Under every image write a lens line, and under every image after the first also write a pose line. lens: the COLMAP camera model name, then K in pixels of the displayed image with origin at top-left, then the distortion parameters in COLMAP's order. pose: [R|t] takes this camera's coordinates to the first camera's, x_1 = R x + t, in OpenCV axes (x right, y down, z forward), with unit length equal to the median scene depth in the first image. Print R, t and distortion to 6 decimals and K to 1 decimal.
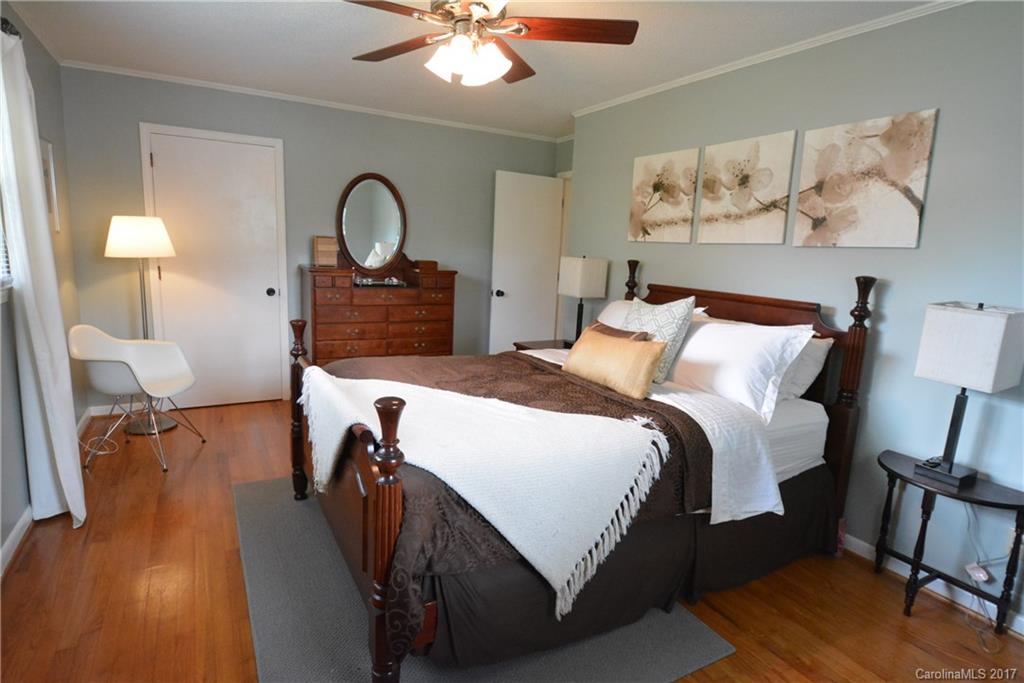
lens RADIAL K [[554.7, 0, 512.0], [0, 554.7, 341.5], [0, 0, 1]] dist [0.000836, -0.001208]
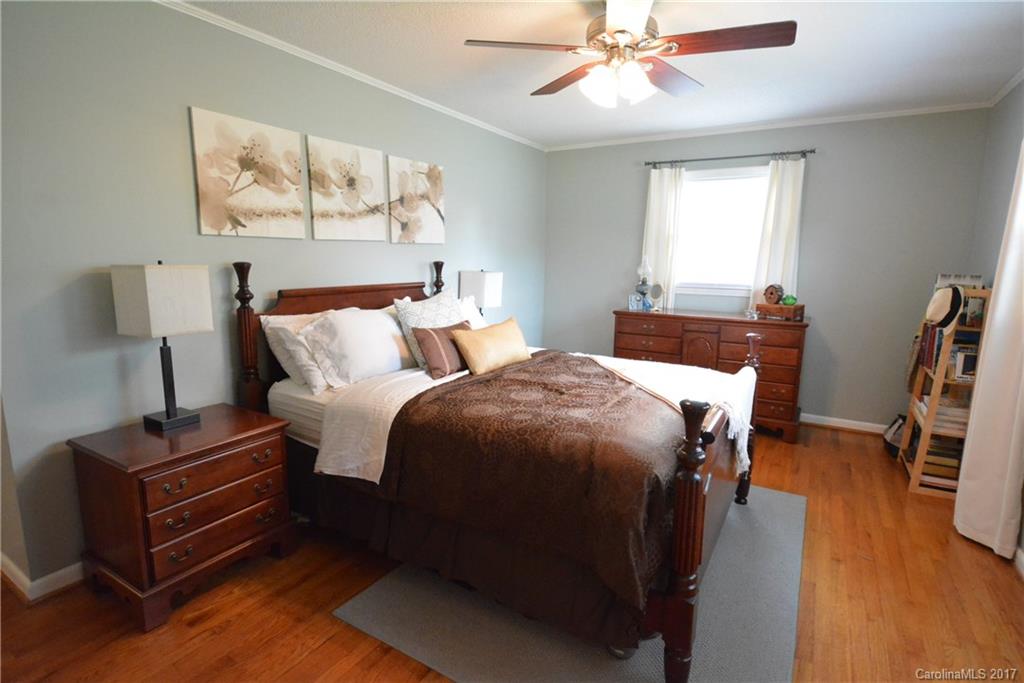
lens RADIAL K [[520.1, 0, 512.0], [0, 520.1, 341.5], [0, 0, 1]] dist [0.008709, -0.012767]
pose [[-0.494362, -0.191148, 0.847979, -0.667992], [0.116017, 0.952286, 0.282297, -0.244088], [-0.861479, 0.237937, -0.448598, 1.260361]]
